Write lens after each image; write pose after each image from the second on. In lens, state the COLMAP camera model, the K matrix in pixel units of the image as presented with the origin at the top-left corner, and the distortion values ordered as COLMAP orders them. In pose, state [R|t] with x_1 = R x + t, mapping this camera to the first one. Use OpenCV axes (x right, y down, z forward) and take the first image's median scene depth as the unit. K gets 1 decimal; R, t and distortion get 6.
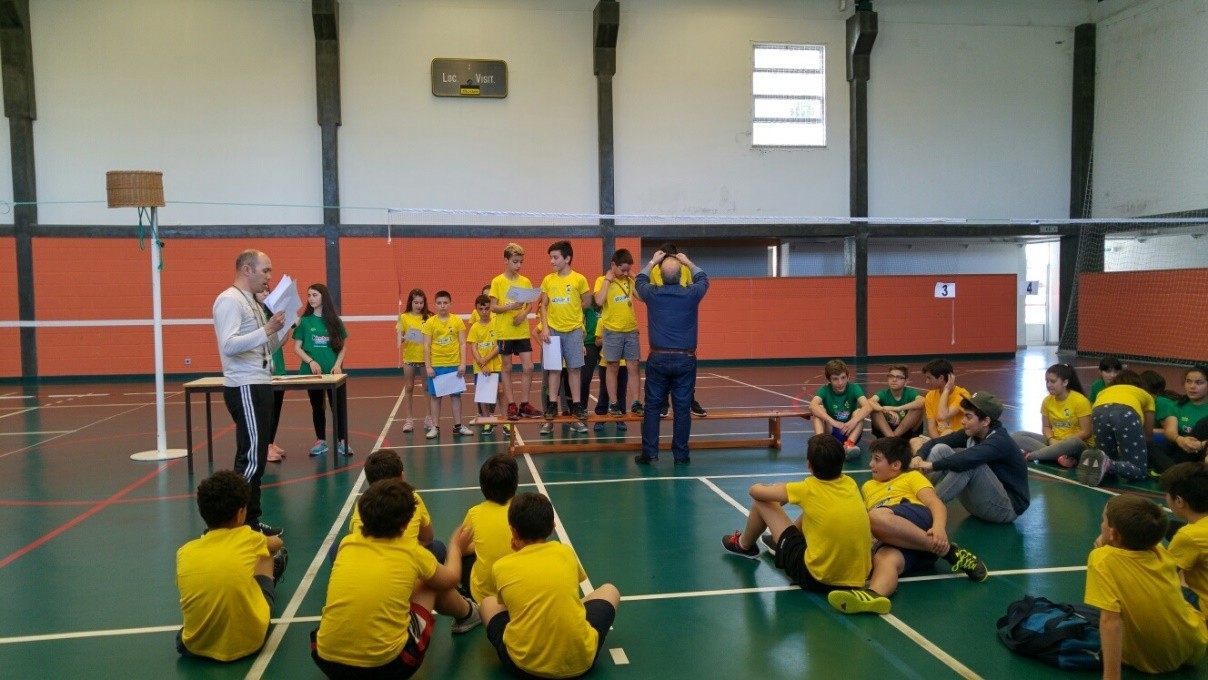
lens RADIAL K [[906.8, 0, 592.4], [0, 906.8, 341.5], [0, 0, 1]] dist [-0.031983, 0.086222]
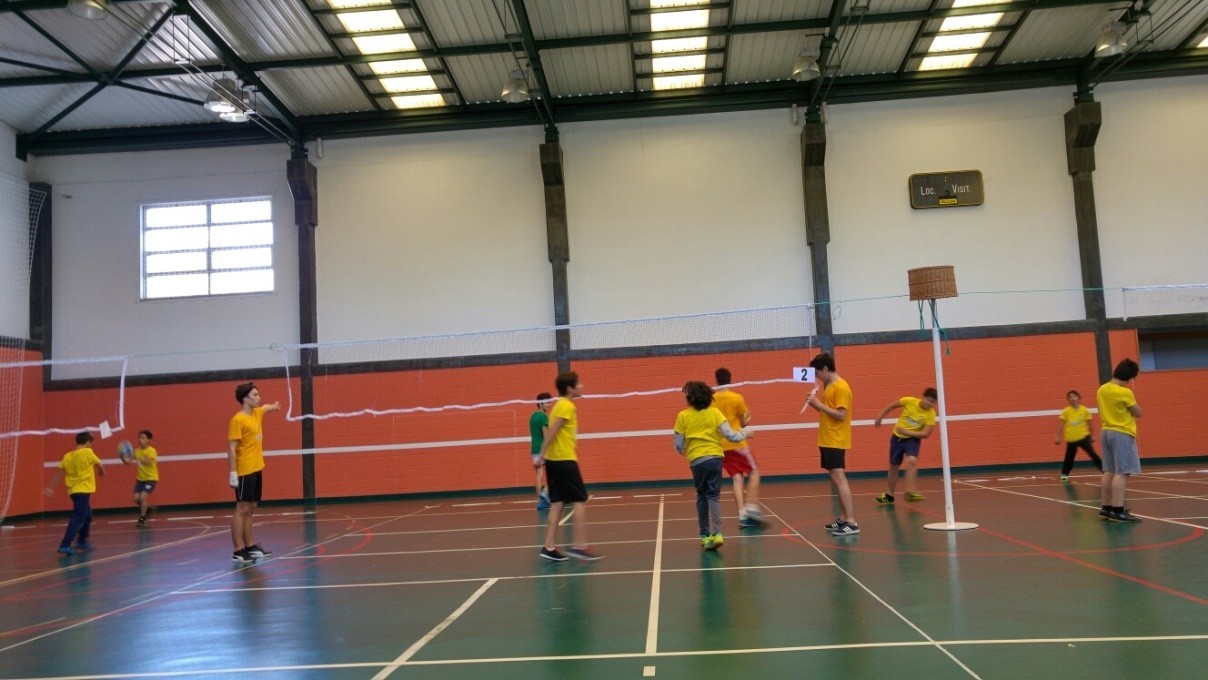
lens RADIAL K [[875.6, 0, 602.4], [0, 875.6, 342.2], [0, 0, 1]] dist [-0.015041, 0.024022]
pose [[0.974907, -0.058701, -0.214736, -0.317494], [0.030555, 0.990763, -0.132115, 0.006338], [0.220508, 0.122238, 0.967695, -0.046166]]
